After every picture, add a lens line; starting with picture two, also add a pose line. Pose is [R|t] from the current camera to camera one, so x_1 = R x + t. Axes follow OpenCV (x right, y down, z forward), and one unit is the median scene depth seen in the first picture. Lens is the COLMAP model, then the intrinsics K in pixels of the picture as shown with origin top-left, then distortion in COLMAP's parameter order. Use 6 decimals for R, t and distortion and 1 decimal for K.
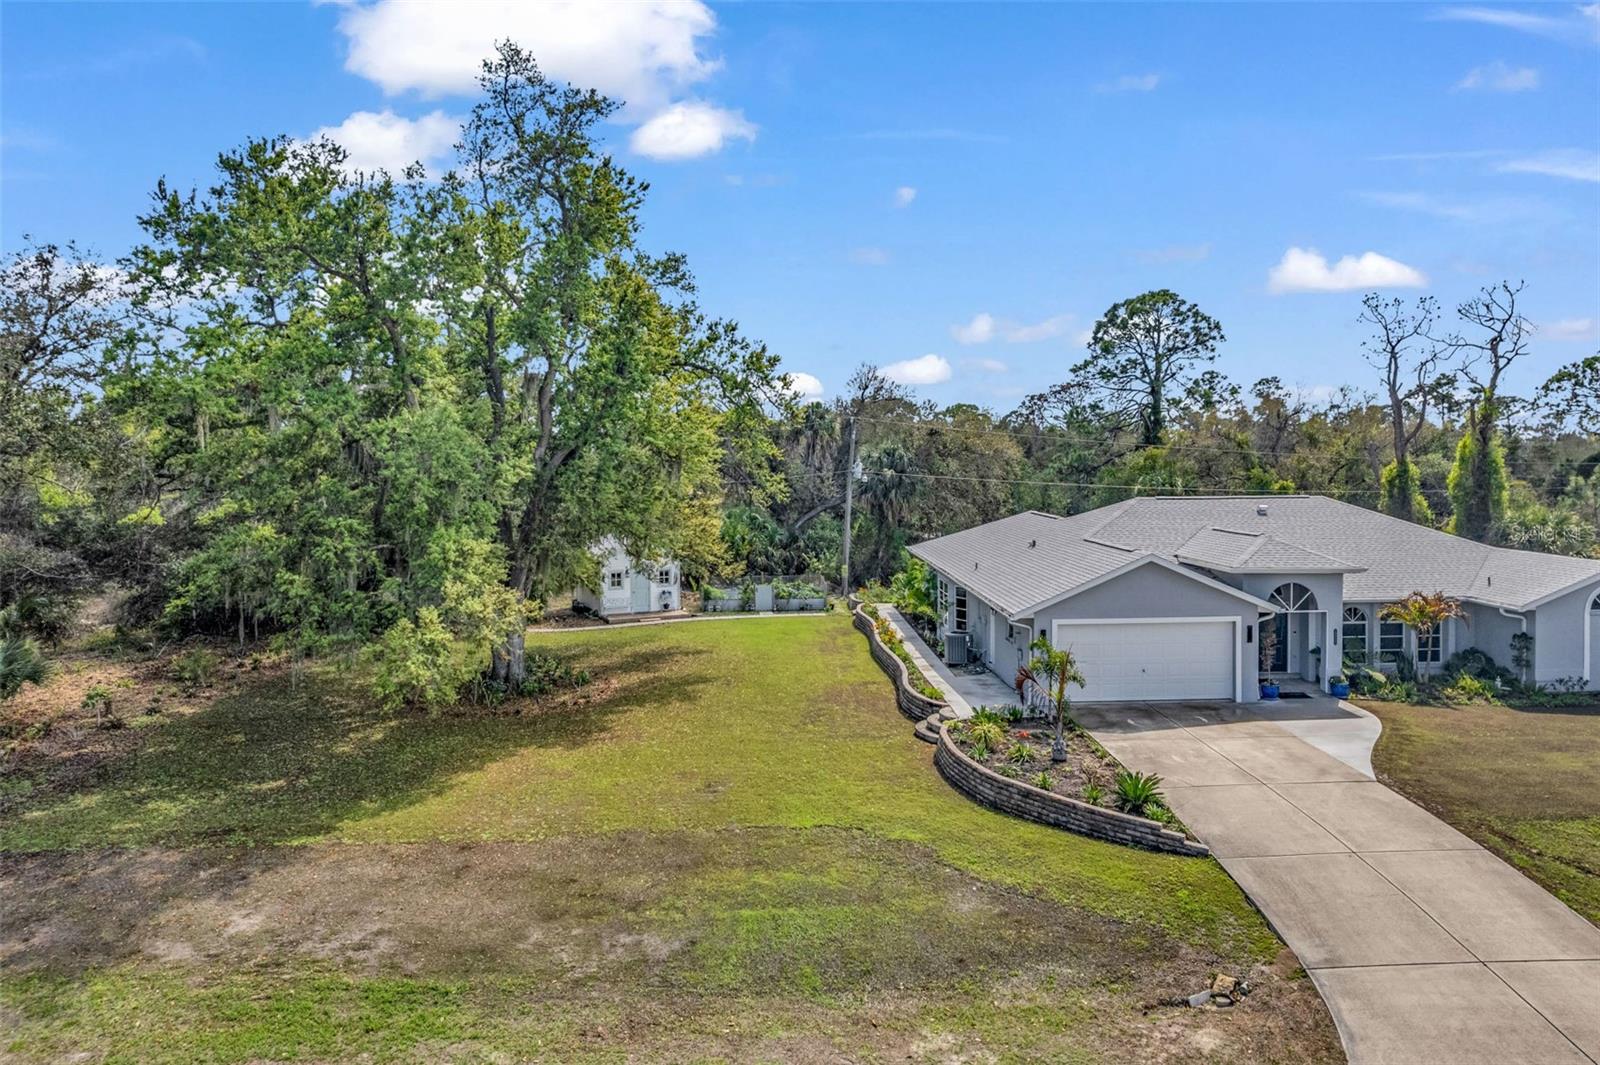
lens RADIAL K [[1061.3, 0, 796.5], [0, 1061.3, 462.2], [0, 0, 1]] dist [-0.085800, 0.059837]
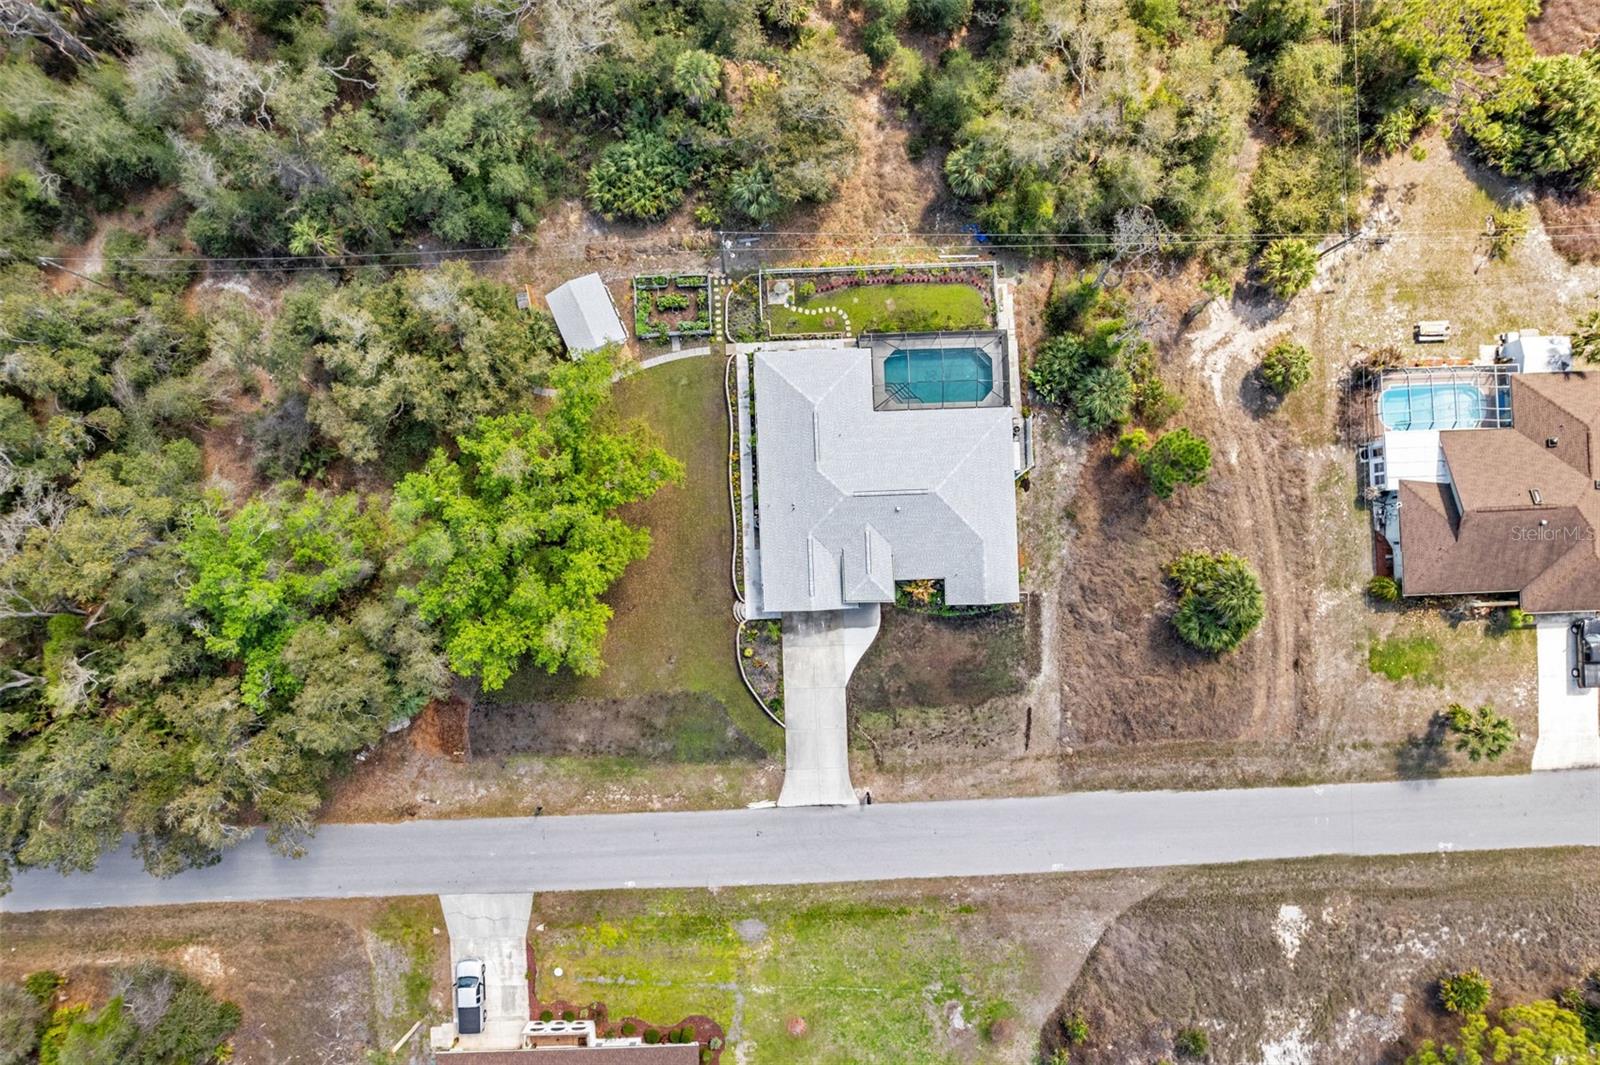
lens RADIAL K [[1031.2, 0, 812.5], [0, 1031.2, 550.1], [0, 0, 1]] dist [-0.073715, 0.062098]
pose [[0.999952, 0.005242, 0.008223, 0.309701], [-0.008309, 0.016437, 0.999830, -2.678455], [0.005106, -0.999851, 0.016480, 1.102945]]
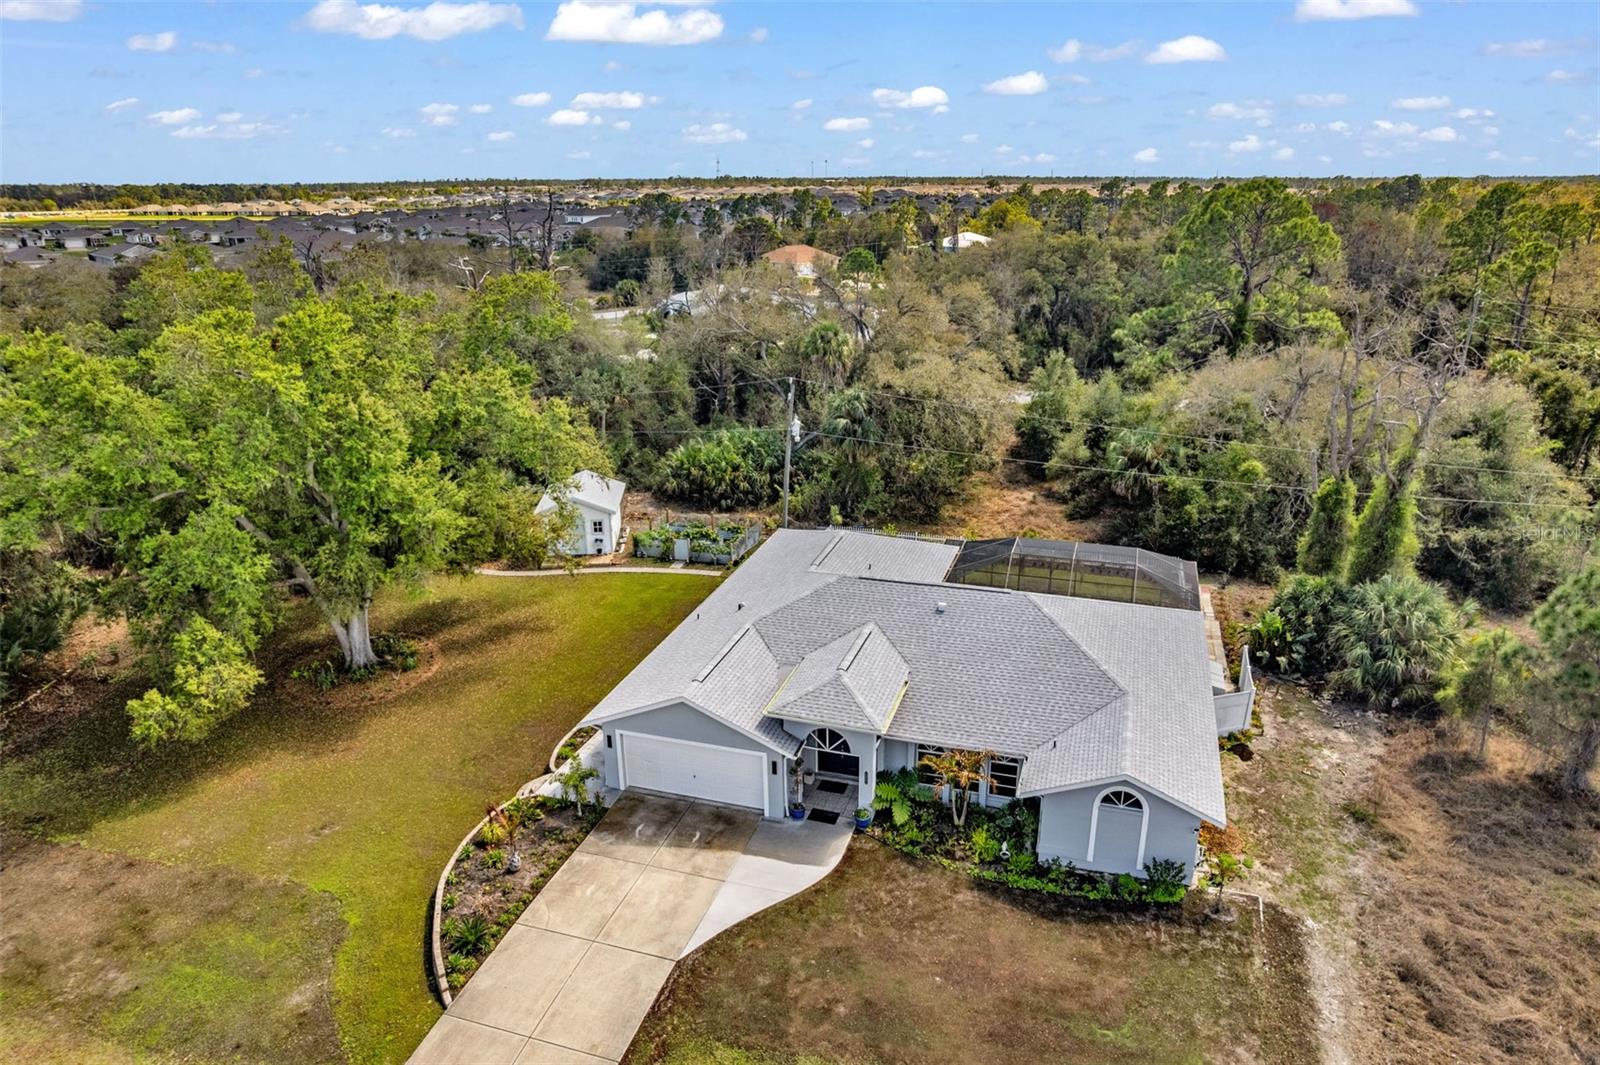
lens RADIAL K [[1031.2, 0, 812.5], [0, 1031.2, 550.1], [0, 0, 1]] dist [-0.073715, 0.062098]
pose [[0.941348, 0.110070, -0.318980, 0.808658], [0.004812, 0.940828, 0.338850, -0.445479], [0.337402, -0.320511, 0.885117, 0.088629]]
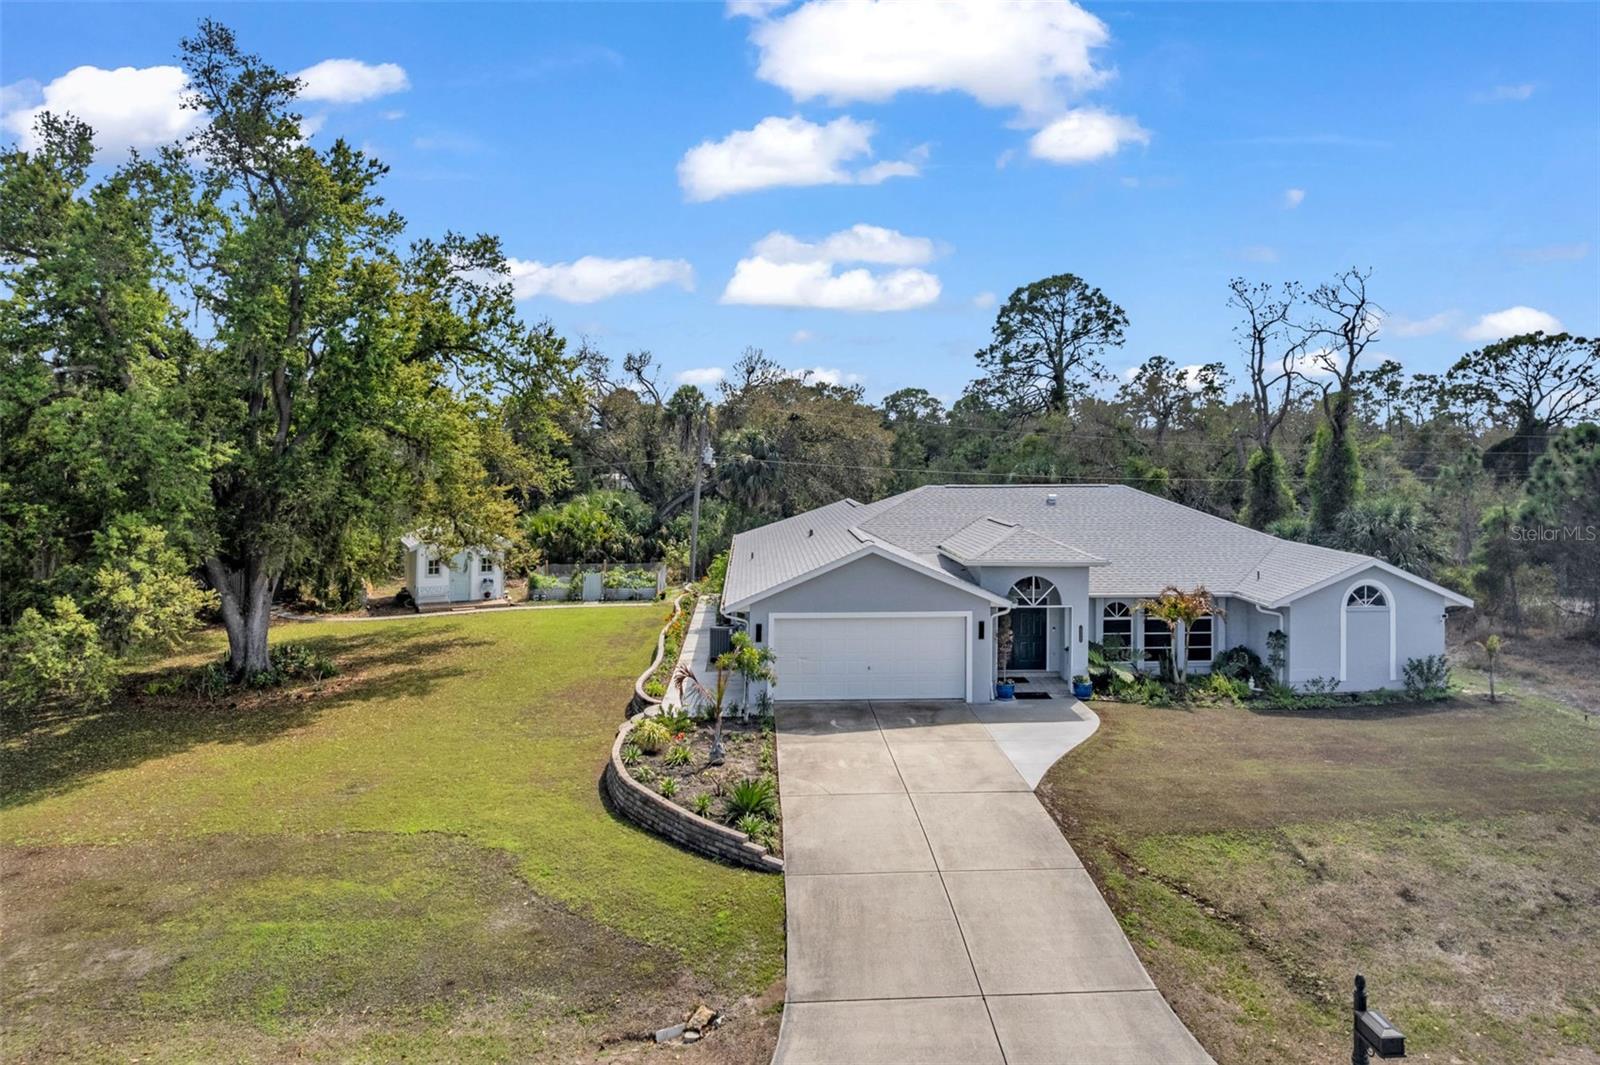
lens RADIAL K [[1068.6, 0, 806.4], [0, 1068.6, 415.4], [0, 0, 1]] dist [-0.050709, 0.018894]
pose [[0.999936, 0.004909, 0.010212, 0.263408], [-0.004606, 0.999555, -0.029488, -0.002378], [-0.010352, 0.029439, 0.999513, 0.024113]]
